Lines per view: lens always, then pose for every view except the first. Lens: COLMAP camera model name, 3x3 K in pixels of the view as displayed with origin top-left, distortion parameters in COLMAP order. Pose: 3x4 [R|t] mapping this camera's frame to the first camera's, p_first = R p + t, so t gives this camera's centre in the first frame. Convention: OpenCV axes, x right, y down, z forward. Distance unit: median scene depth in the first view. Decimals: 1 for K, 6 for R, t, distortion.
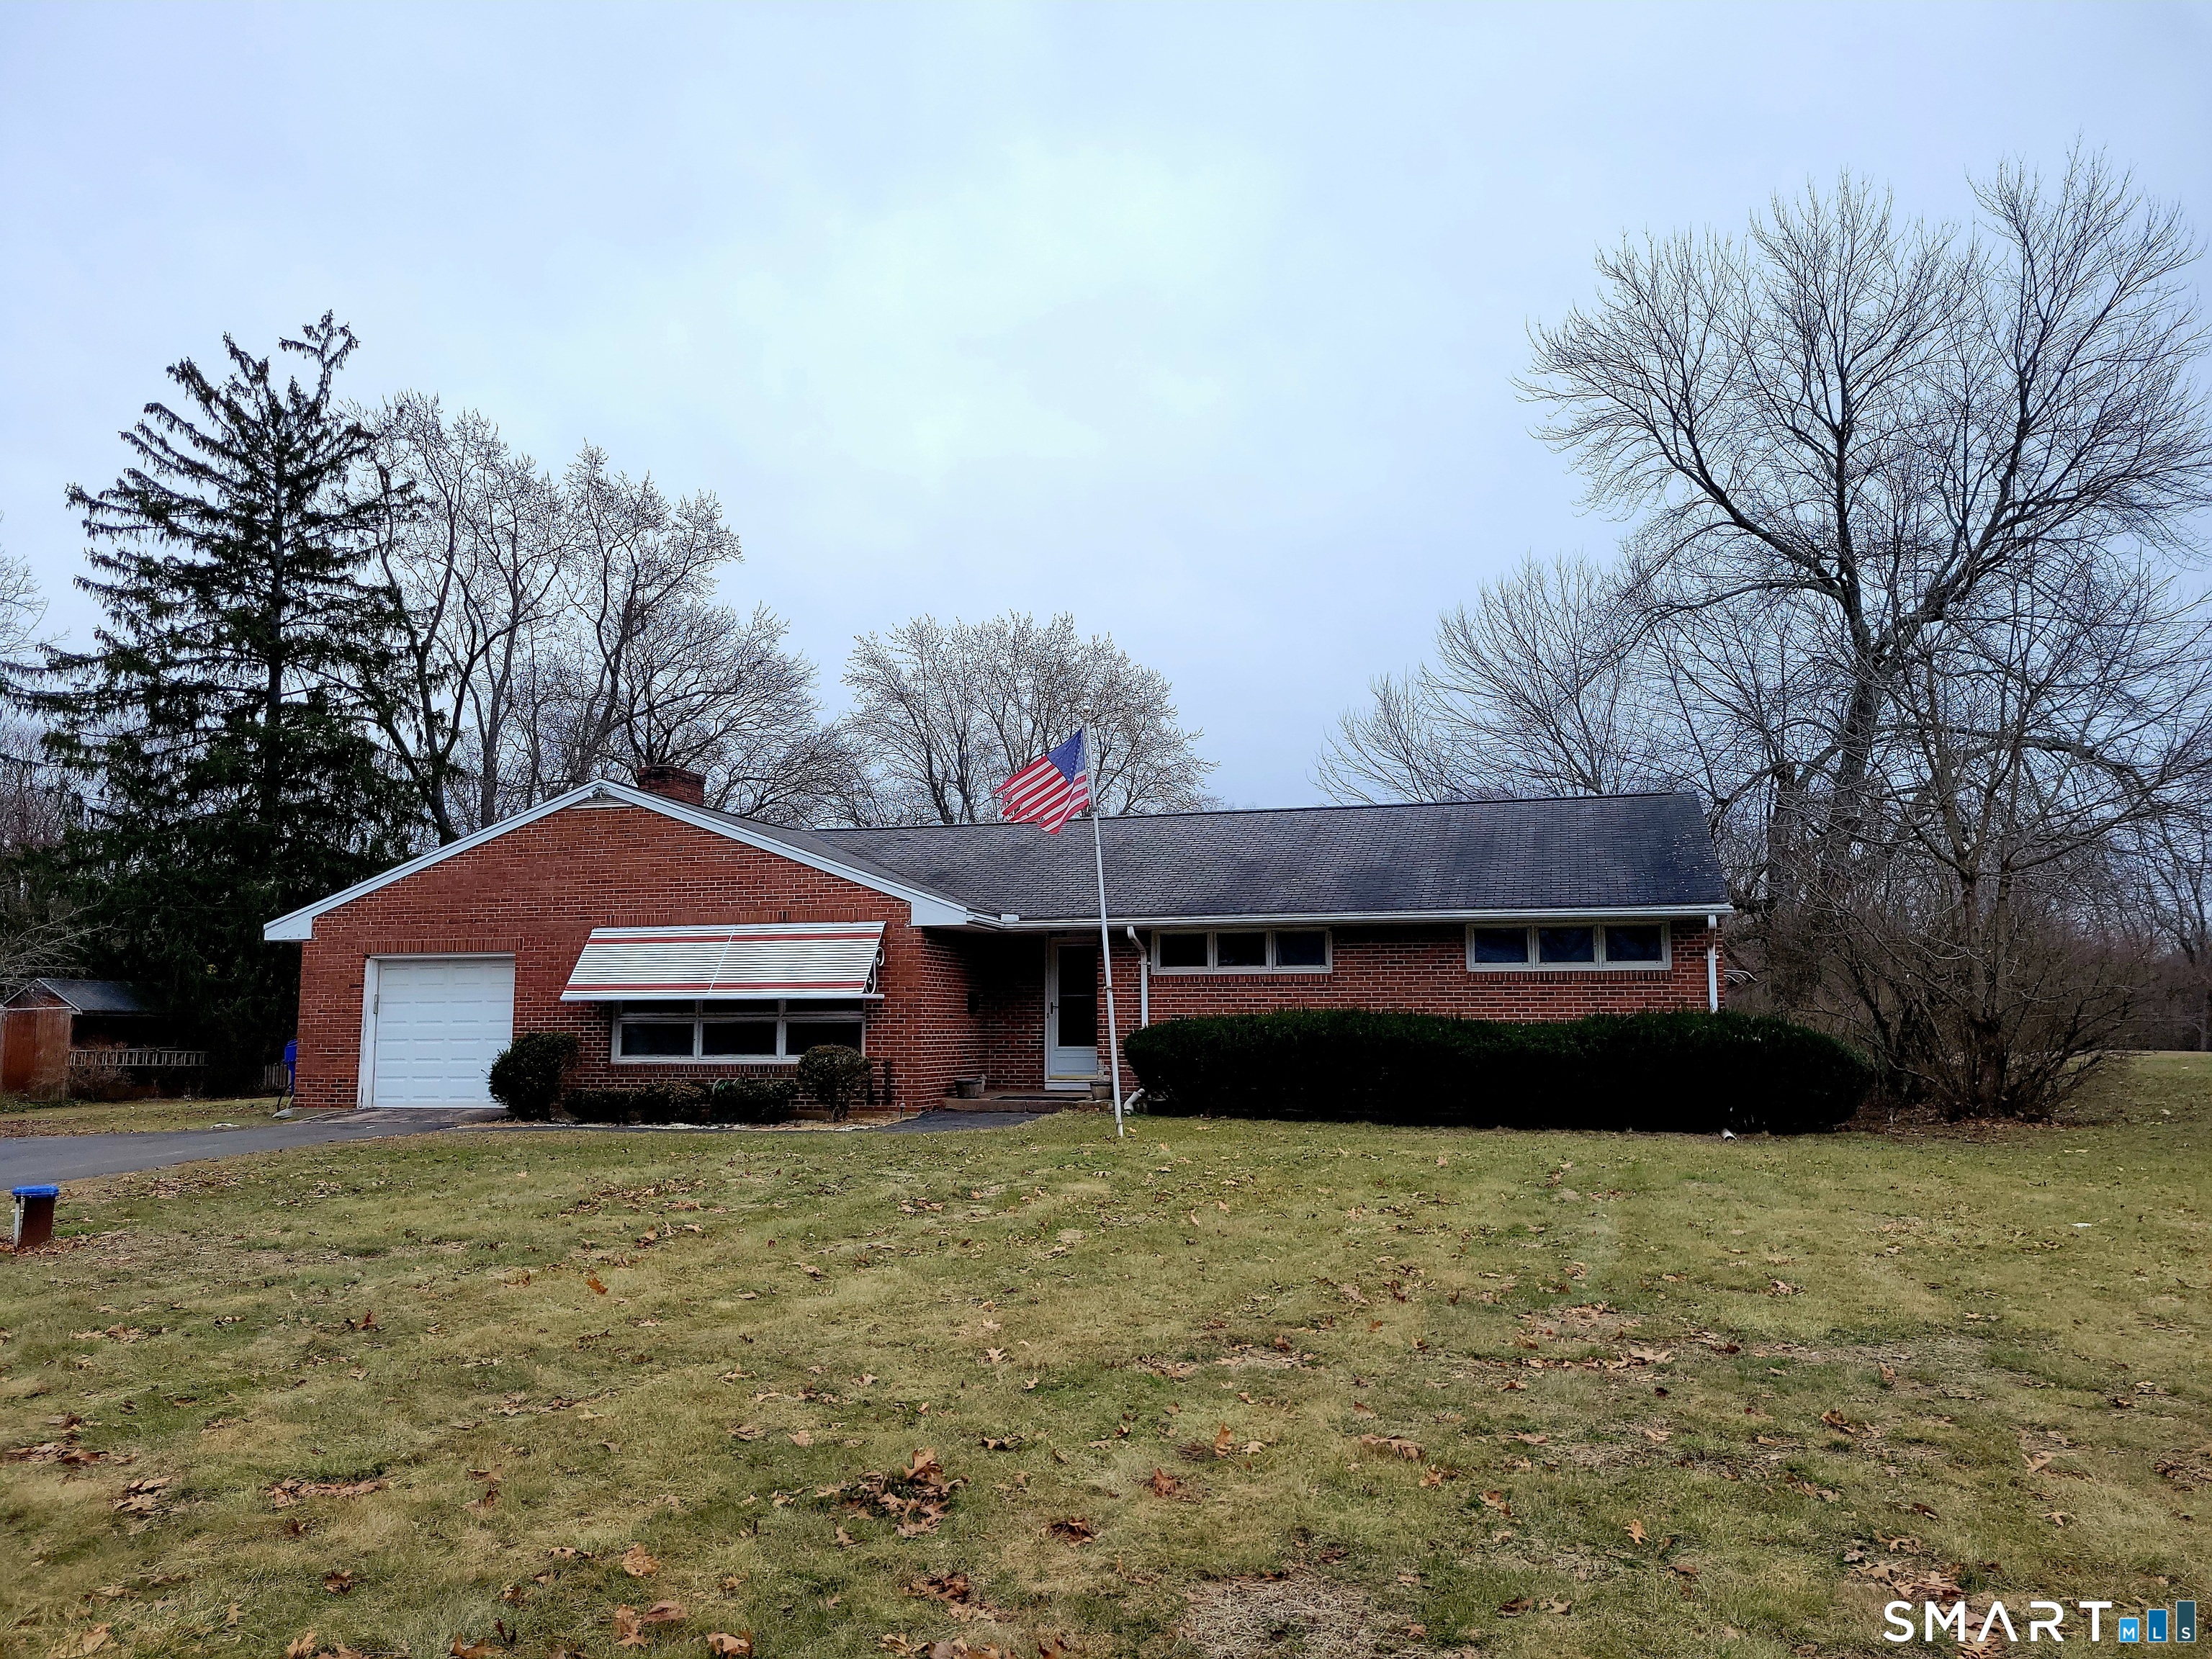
lens RADIAL K [[1688.6, 0, 1107.0], [0, 1688.6, 830.8], [0, 0, 1]] dist [0.038693, 0.002020]
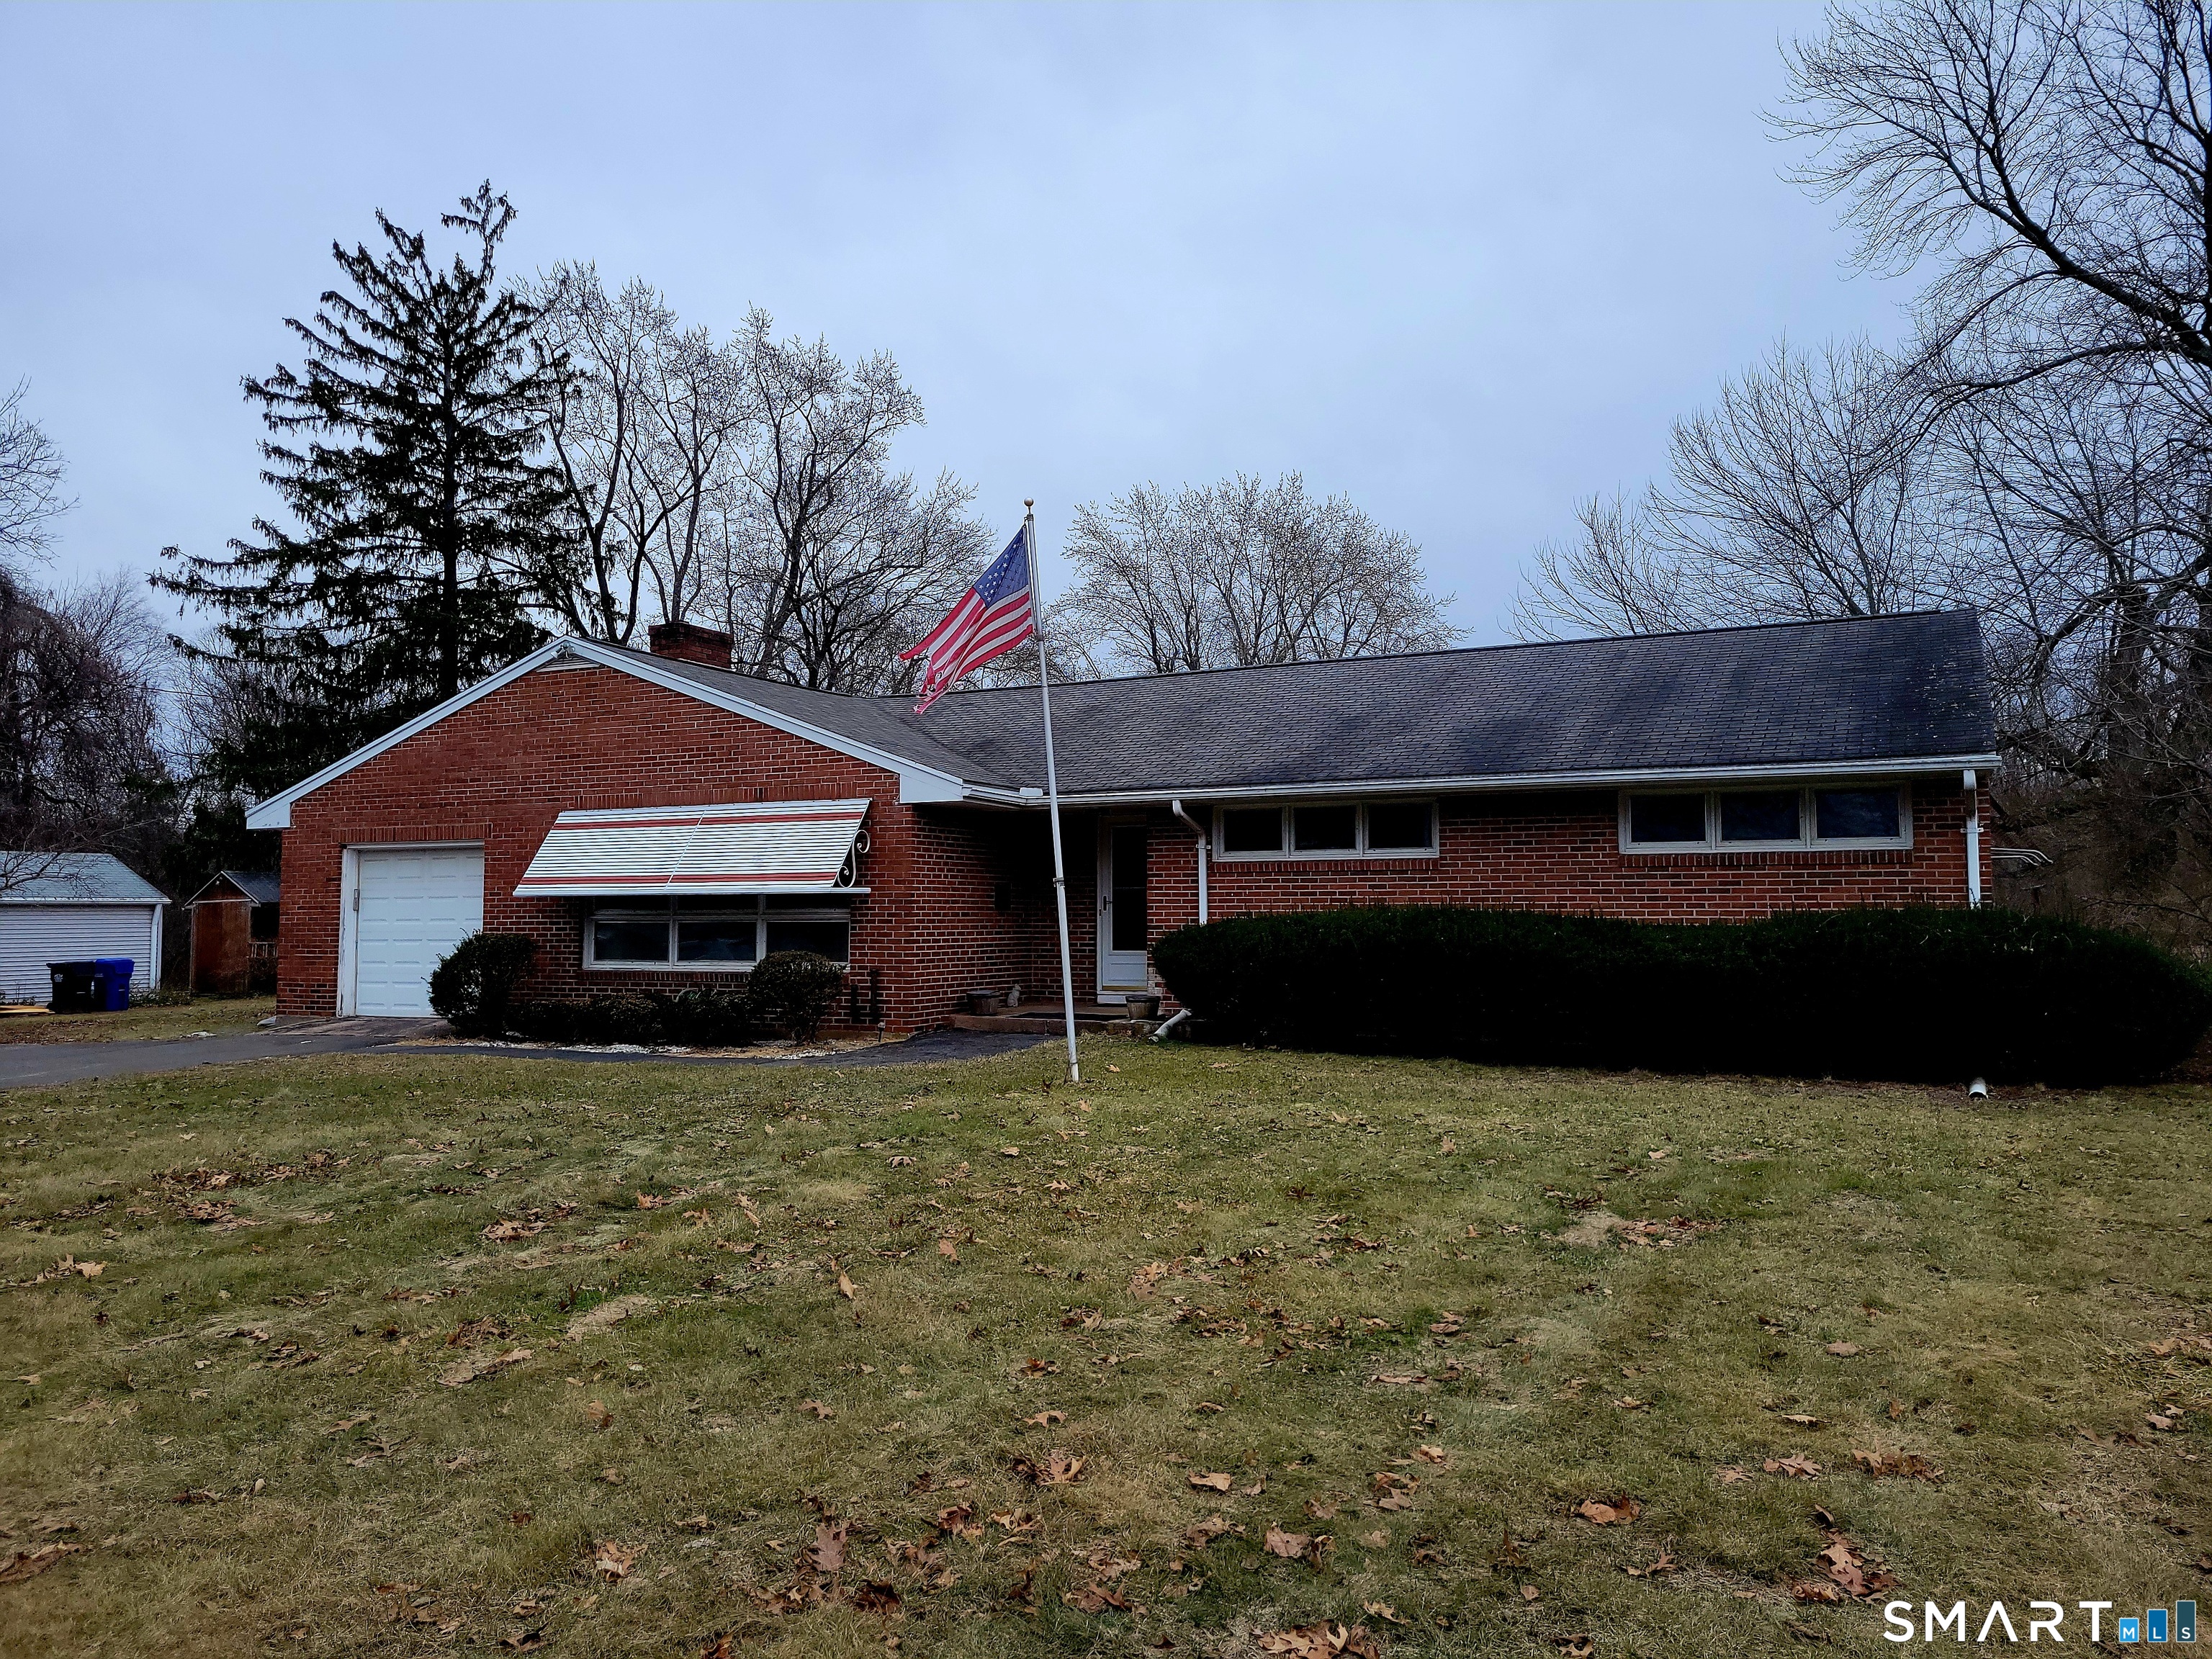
lens RADIAL K [[1657.3, 0, 1105.9], [0, 1657.3, 806.7], [0, 0, 1]] dist [0.051908, -0.043805]
pose [[0.982190, -0.013509, -0.187405, 0.079173], [0.023259, 0.998482, 0.049923, 0.012728], [0.186446, -0.053392, 0.981013, 0.148990]]
